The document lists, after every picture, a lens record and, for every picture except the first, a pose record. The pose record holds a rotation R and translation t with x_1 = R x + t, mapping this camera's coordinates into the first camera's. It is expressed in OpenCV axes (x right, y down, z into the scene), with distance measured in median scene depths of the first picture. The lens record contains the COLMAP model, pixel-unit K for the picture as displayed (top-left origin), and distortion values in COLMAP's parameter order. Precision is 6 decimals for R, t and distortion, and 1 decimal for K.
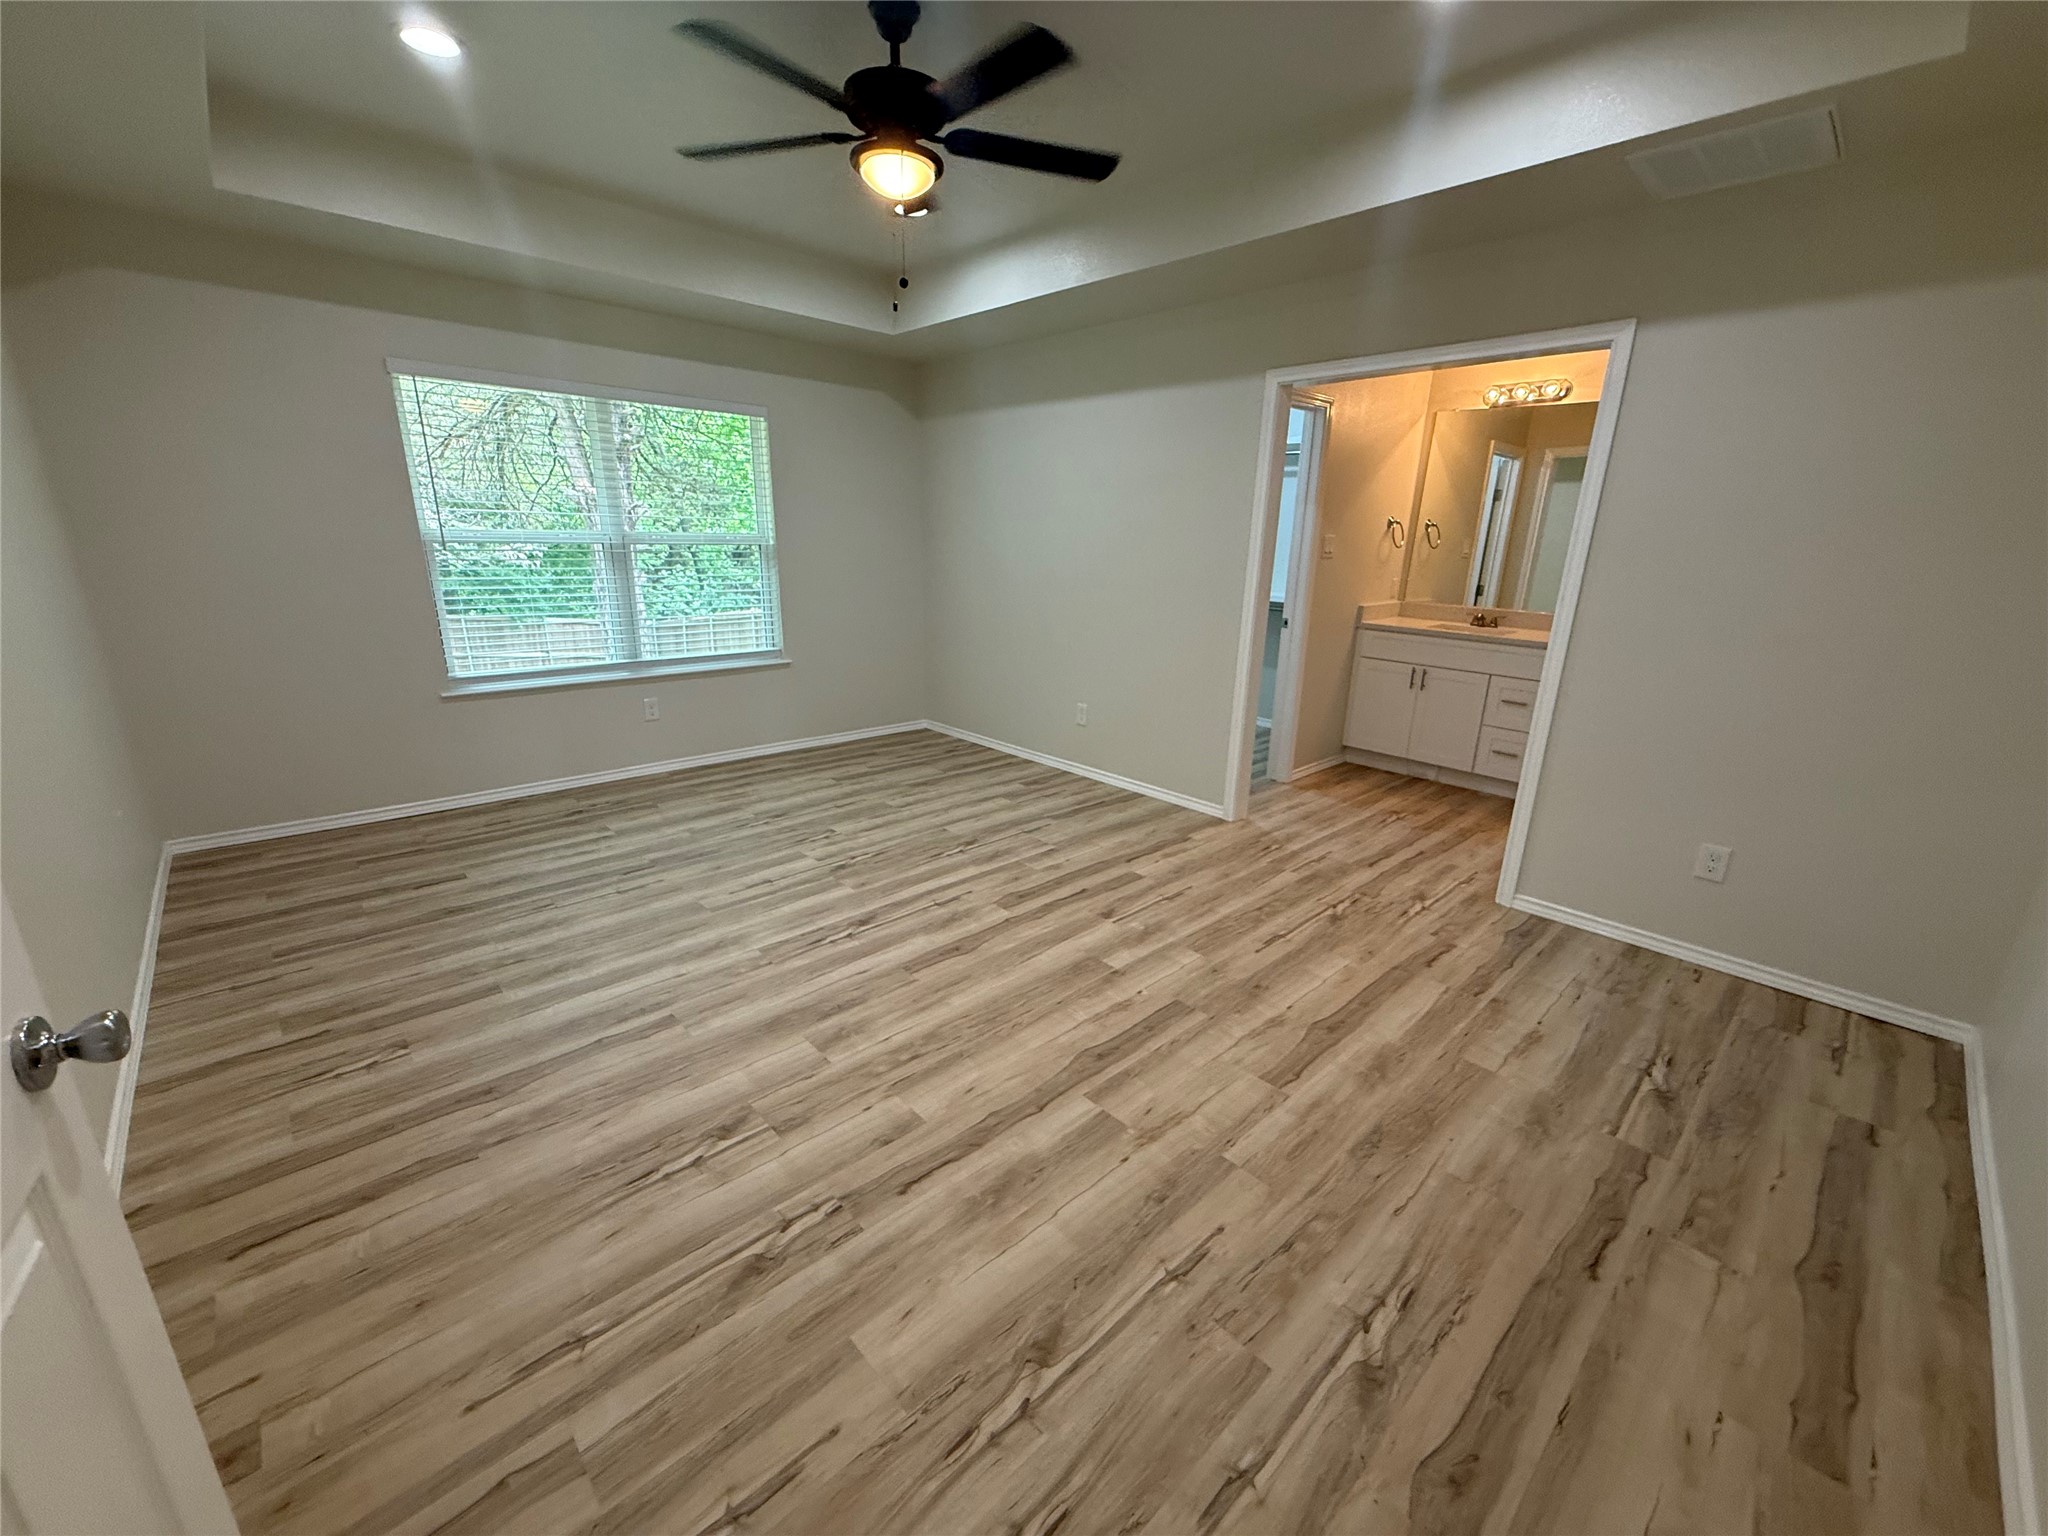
lens RADIAL K [[813.3, 0, 1024.0], [0, 813.3, 768.0], [0, 0, 1]] dist [-0.001245, 0.000169]
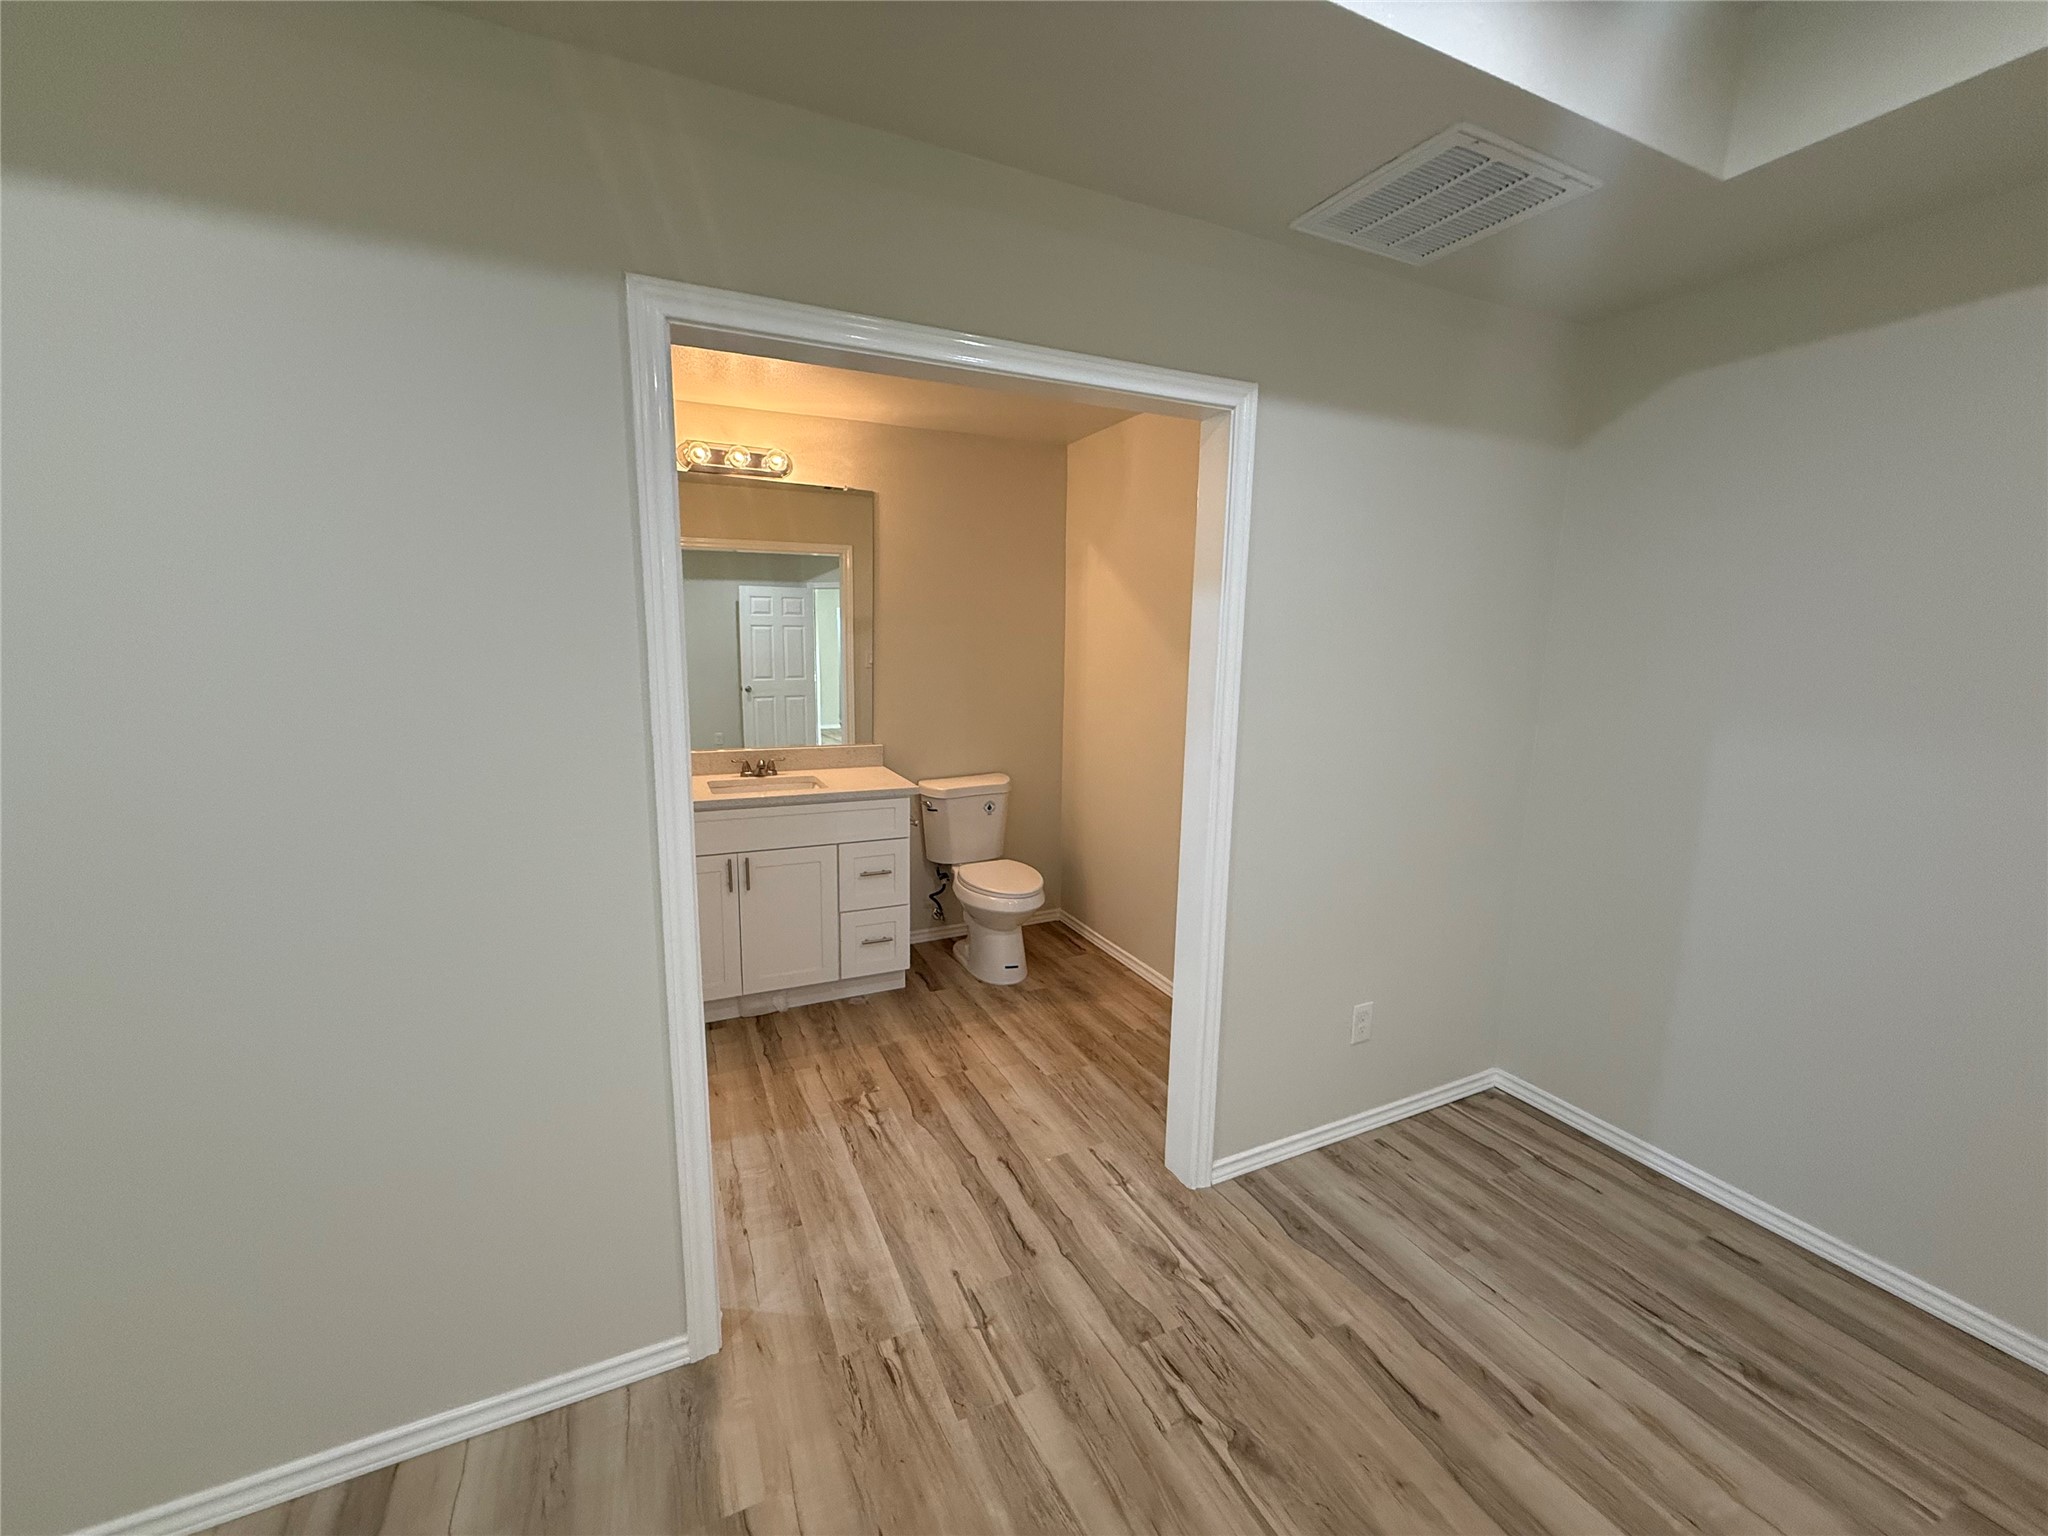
lens RADIAL K [[813.3, 0, 1024.0], [0, 813.3, 768.0], [0, 0, 1]] dist [-0.001245, 0.000169]
pose [[0.301130, -0.175774, 0.937243, -0.040928], [0.261292, 0.960456, 0.096177, -0.246287], [-0.917086, 0.215932, 0.335151, 0.715592]]
